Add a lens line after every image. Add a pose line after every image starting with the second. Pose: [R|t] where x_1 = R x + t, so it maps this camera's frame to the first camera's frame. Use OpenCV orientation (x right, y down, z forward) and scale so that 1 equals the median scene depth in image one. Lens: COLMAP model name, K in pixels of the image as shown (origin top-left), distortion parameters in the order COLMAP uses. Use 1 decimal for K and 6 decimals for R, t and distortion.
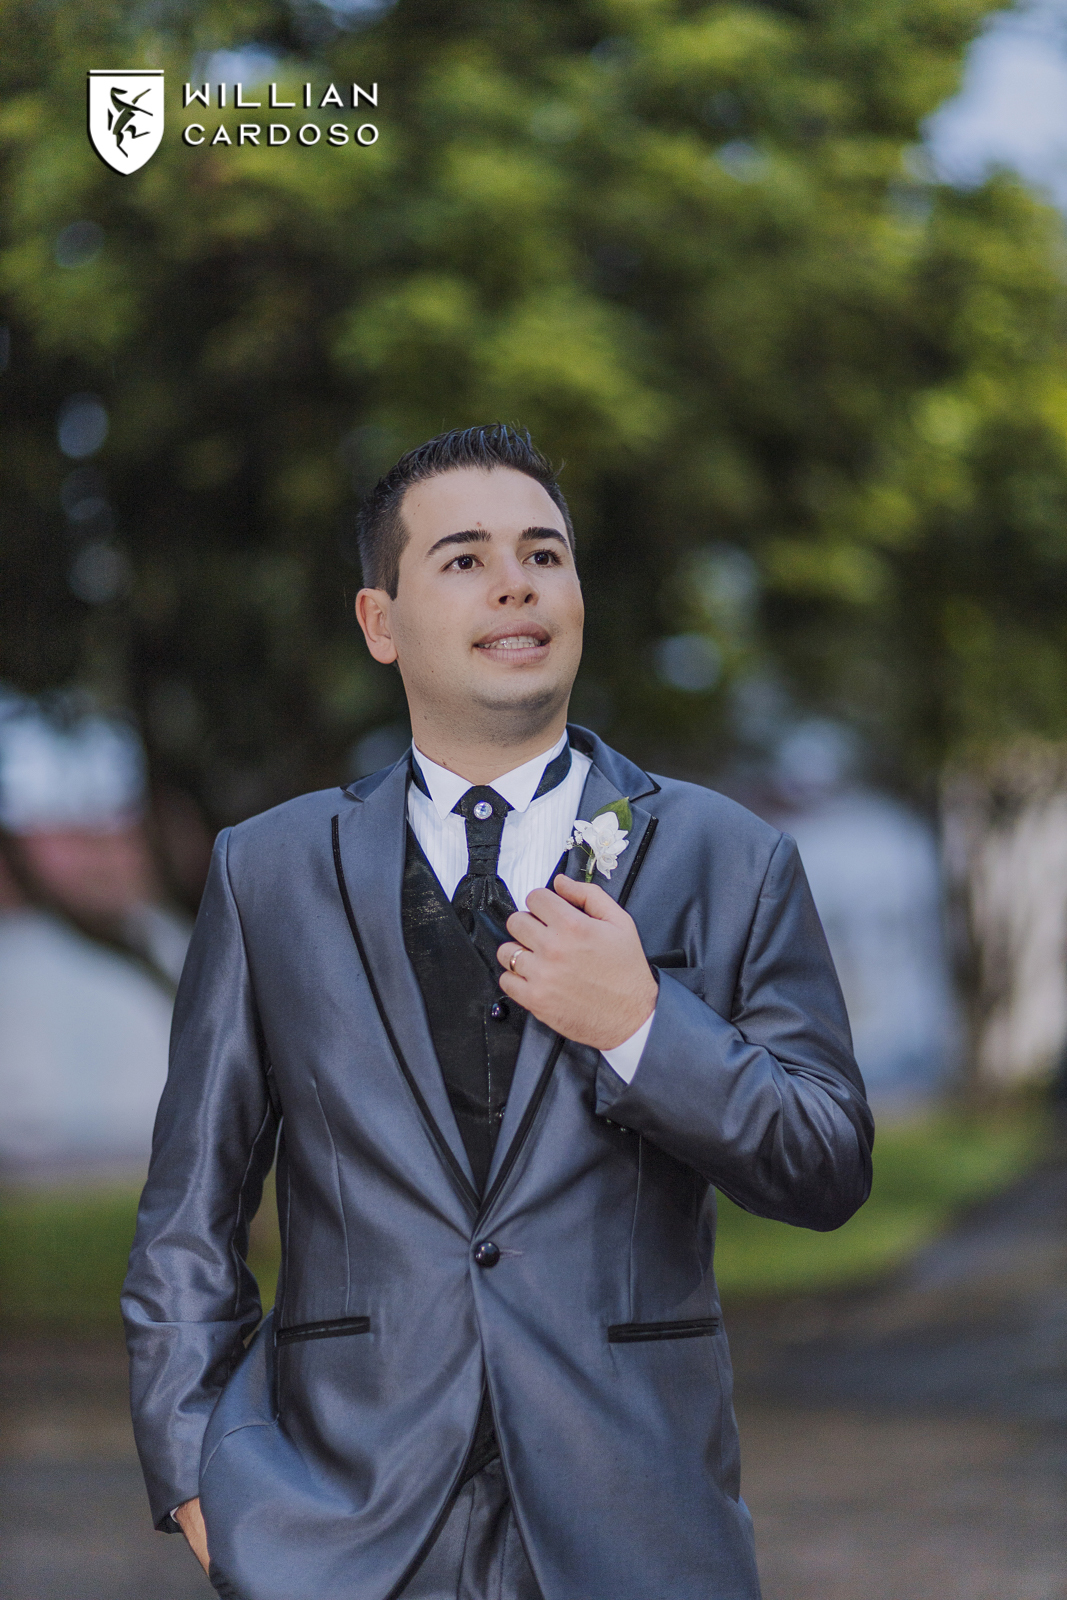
lens RADIAL K [[3746.8, 0, 526.9], [0, 3746.8, 801.2], [0, 0, 1]] dist [0.034591, 0.000000]
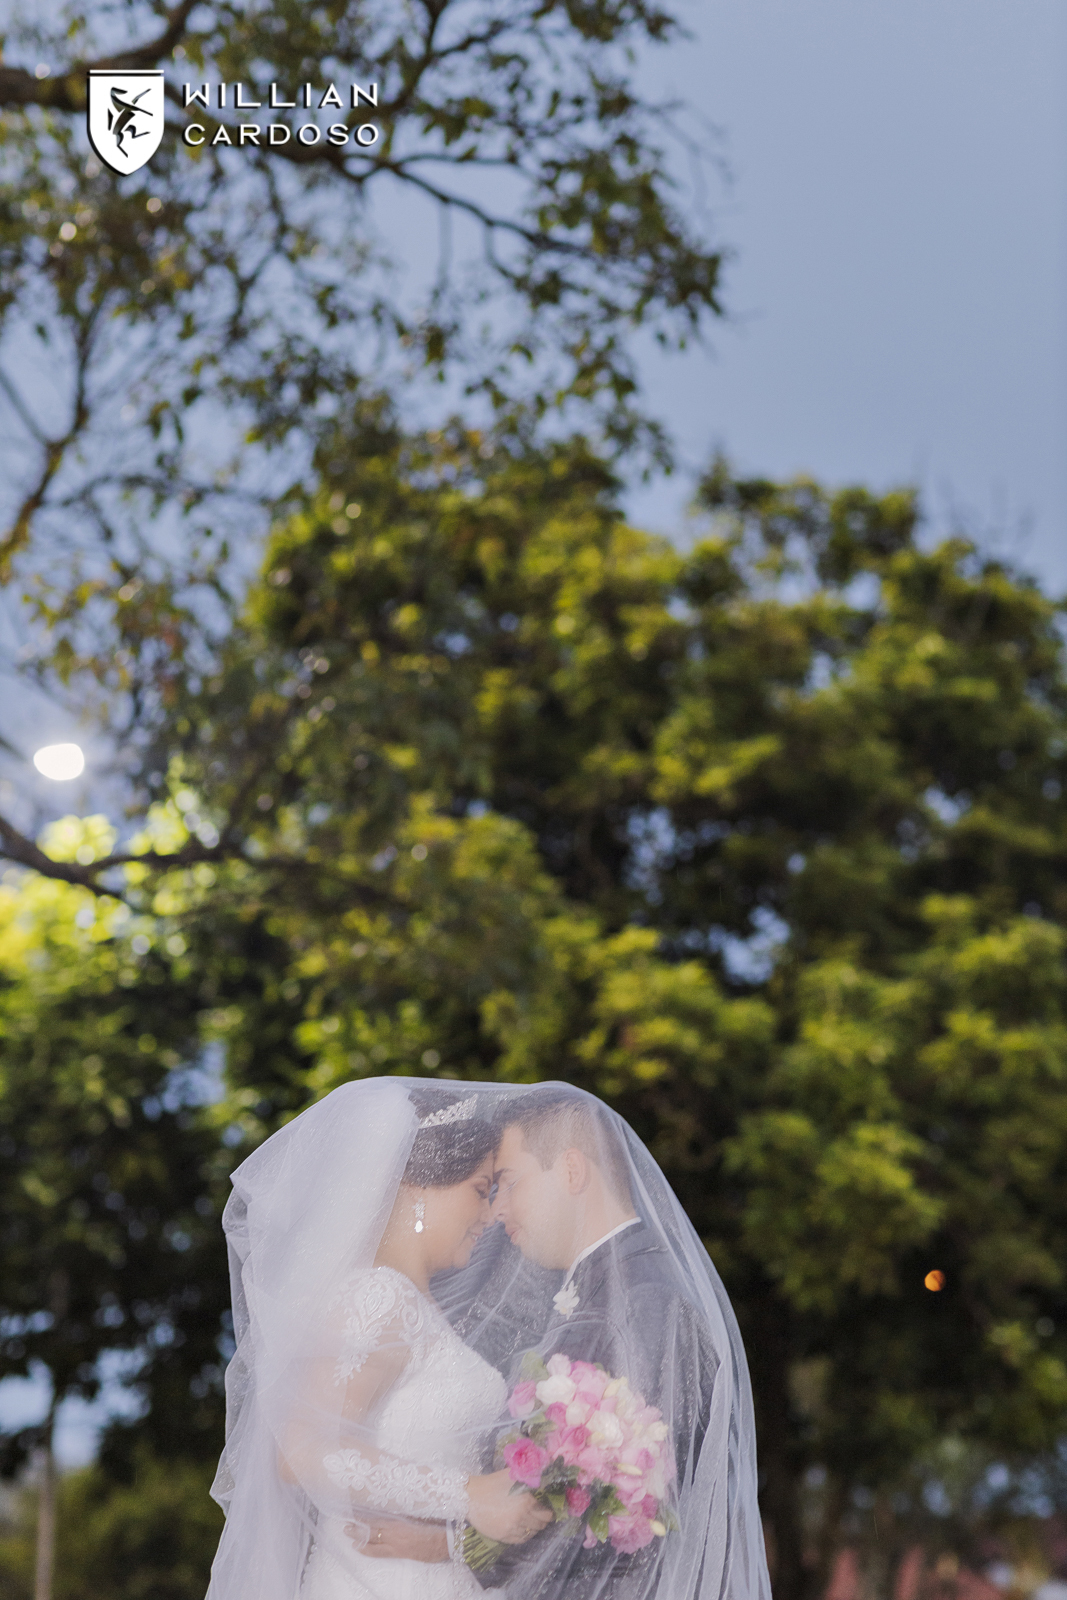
lens RADIAL K [[3746.8, 0, 575.6], [0, 3746.8, 775.9], [0, 0, 1]] dist [0.034591, 0.000000]
pose [[0.977344, 0.004212, -0.211614, 0.710625], [-0.044919, 0.981155, -0.187928, 0.033586], [0.206835, 0.193176, 0.959116, -1.510931]]
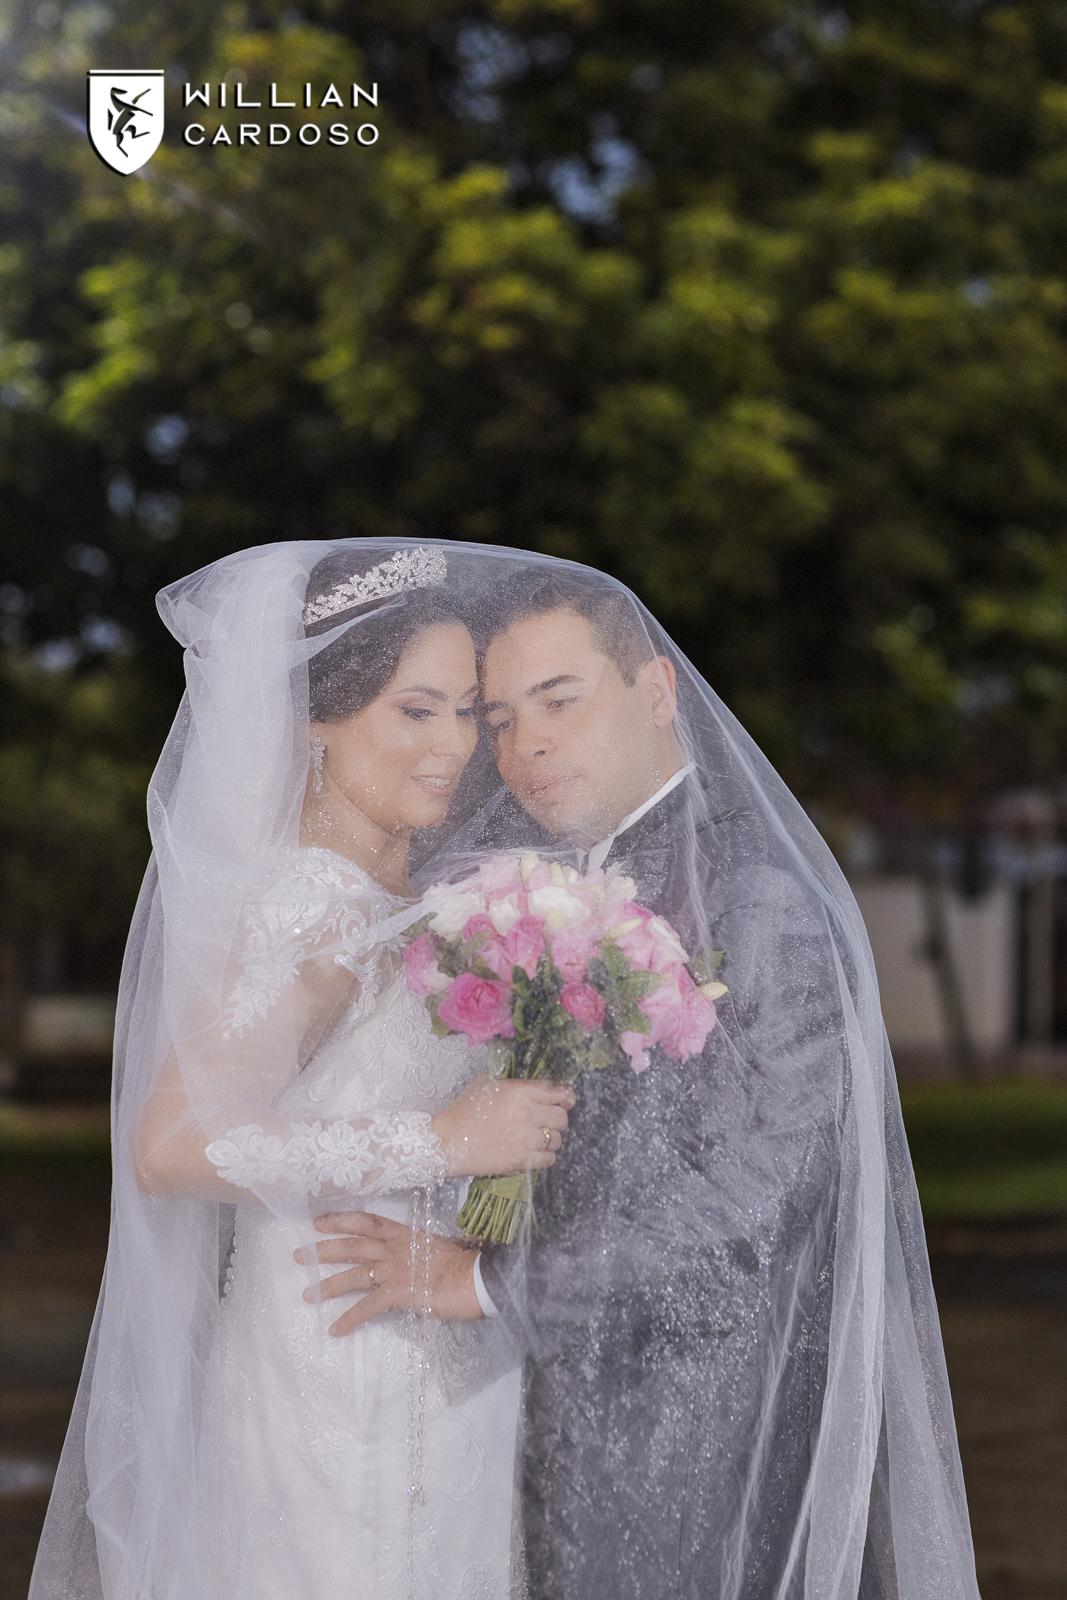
lens RADIAL K [[3746.8, 0, 544.8], [0, 3746.8, 785.1], [0, 0, 1]] dist [0.034591, 0.000000]
pose [[0.986931, 0.054375, -0.151695, 0.483392], [-0.051485, 0.998411, 0.022916, -0.113953], [0.152700, -0.014807, 0.988162, -0.870392]]
